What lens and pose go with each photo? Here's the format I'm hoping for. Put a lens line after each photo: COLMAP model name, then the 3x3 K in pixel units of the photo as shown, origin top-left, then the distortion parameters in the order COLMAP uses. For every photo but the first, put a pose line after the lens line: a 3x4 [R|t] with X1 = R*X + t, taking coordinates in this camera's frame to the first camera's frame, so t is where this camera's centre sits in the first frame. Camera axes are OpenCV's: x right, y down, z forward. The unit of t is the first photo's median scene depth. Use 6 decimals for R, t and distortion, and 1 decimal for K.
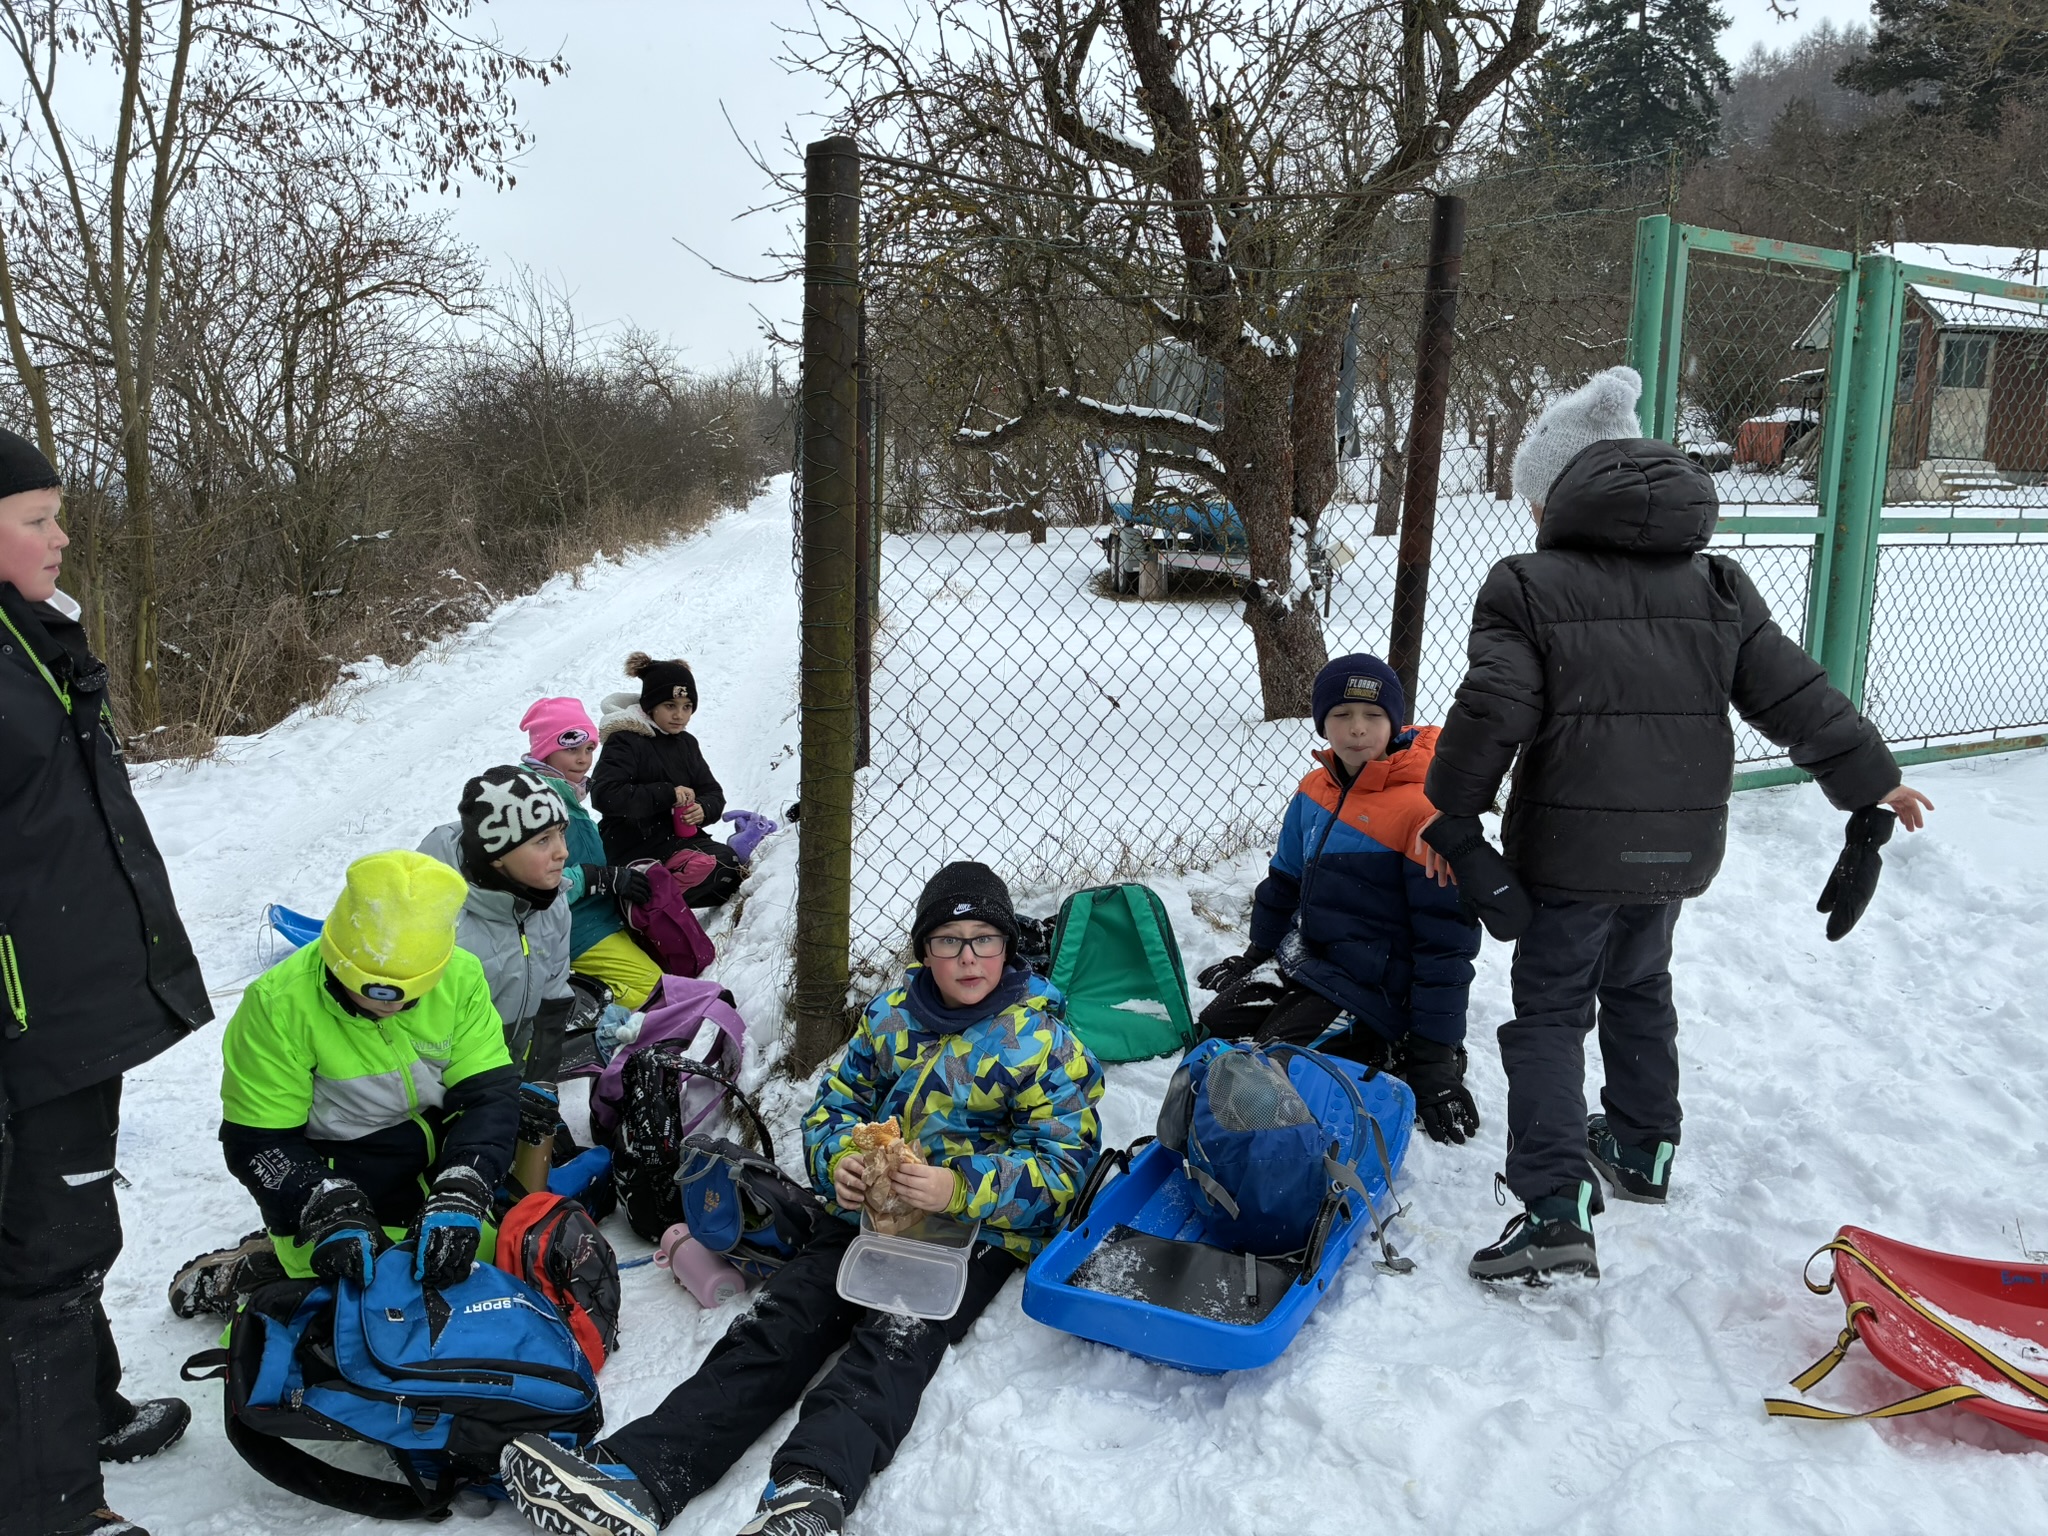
lens RADIAL K [[1524.5, 0, 1017.7], [0, 1524.5, 770.7], [0, 0, 1]] dist [0.048487, -0.055773]
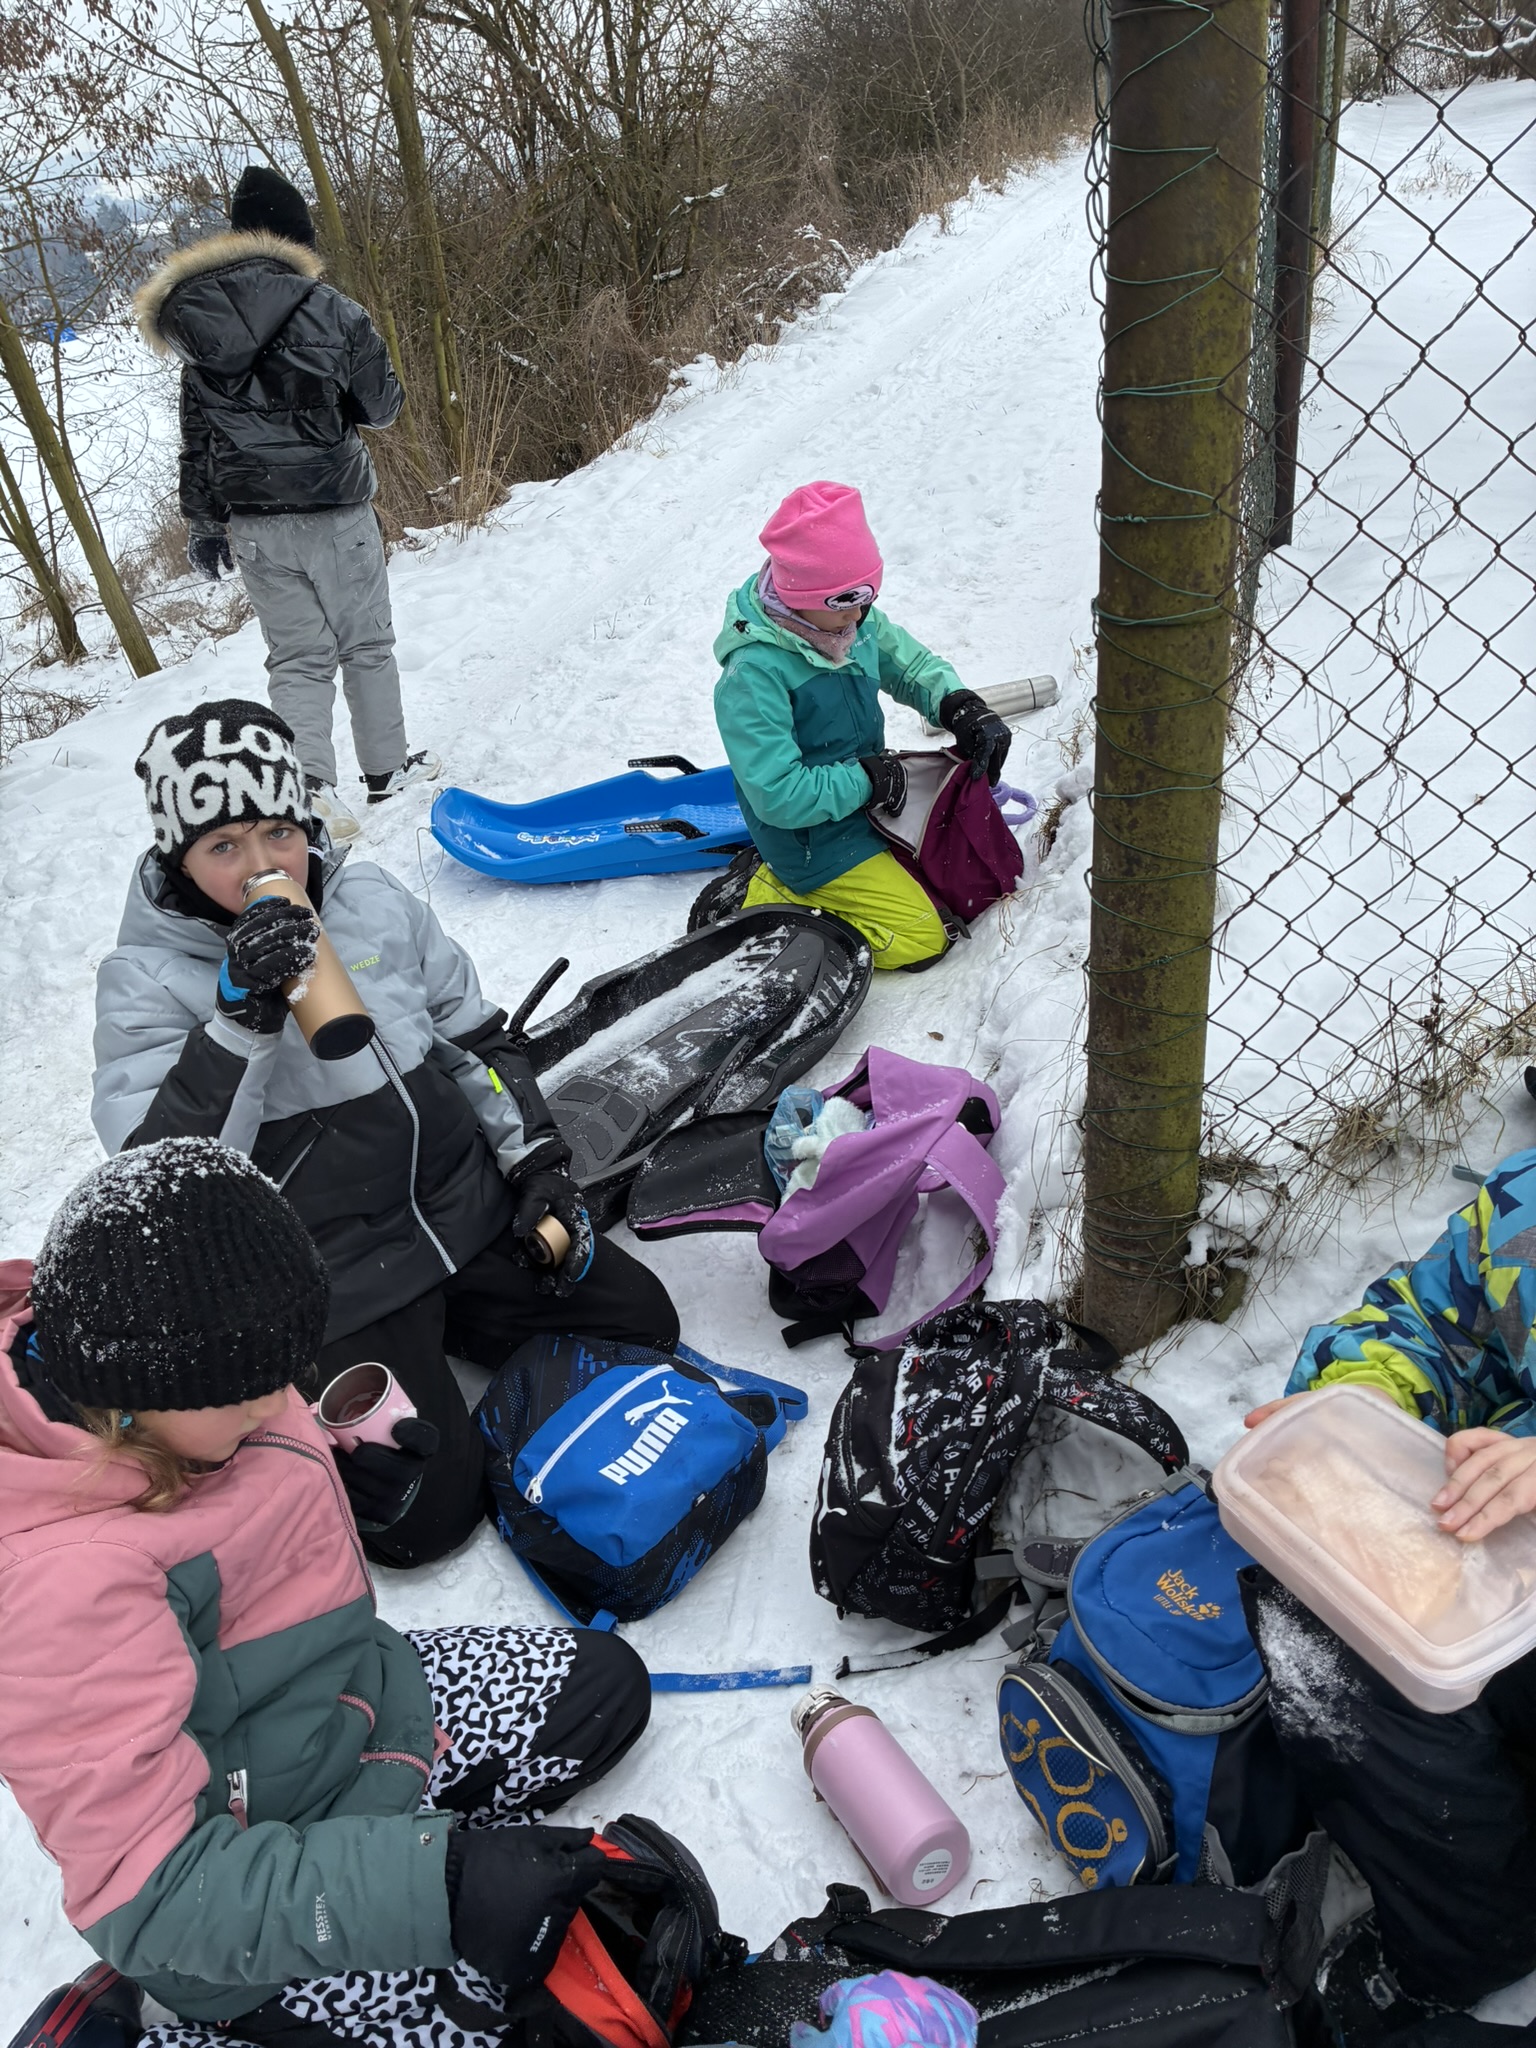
lens RADIAL K [[1524.5, 0, 765.7], [0, 1524.5, 1027.3], [0, 0, 1]] dist [0.048487, -0.055773]
pose [[0.914270, 0.089594, -0.395074, -0.013869], [0.060067, 0.934475, 0.350924, -0.022712], [0.400627, -0.344570, 0.848981, 0.153866]]
